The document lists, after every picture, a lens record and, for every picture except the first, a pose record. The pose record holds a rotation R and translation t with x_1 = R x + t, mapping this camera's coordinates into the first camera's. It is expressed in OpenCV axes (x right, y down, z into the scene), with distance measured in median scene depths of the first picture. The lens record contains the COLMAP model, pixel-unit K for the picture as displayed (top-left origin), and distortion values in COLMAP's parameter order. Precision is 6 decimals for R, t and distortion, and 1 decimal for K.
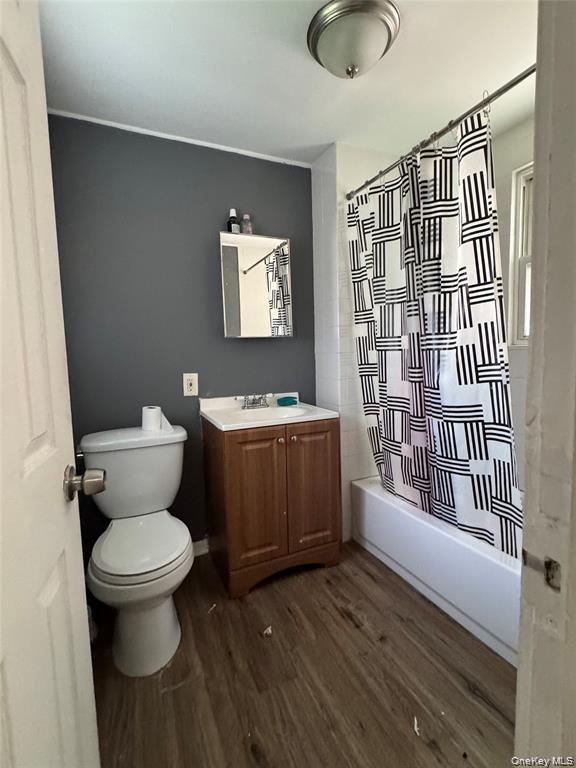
lens RADIAL K [[357.3, 0, 288.3], [0, 357.3, 383.8], [0, 0, 1]] dist [0.001732, 0.000187]
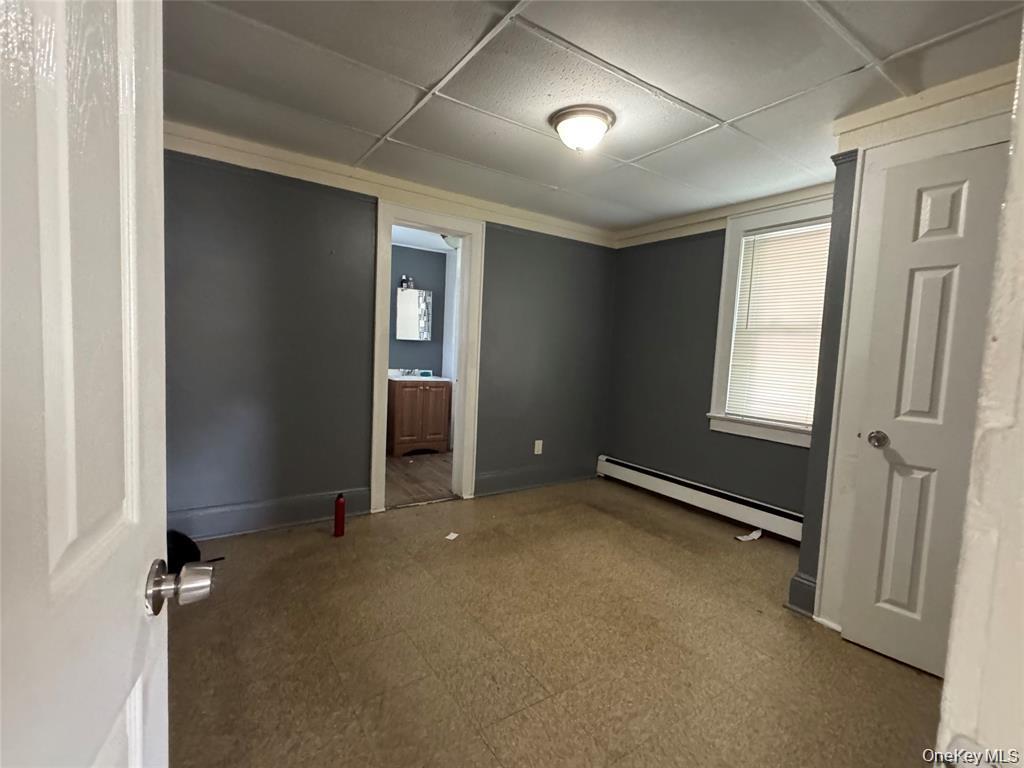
lens RADIAL K [[476.4, 0, 511.8], [0, 476.4, 381.8], [0, 0, 1]] dist [0.001732, 0.000187]
pose [[0.985219, 0.062008, 0.159683, 0.050654], [-0.061429, 0.998075, -0.008560, 0.092717], [-0.159907, -0.001375, 0.987131, -1.730980]]
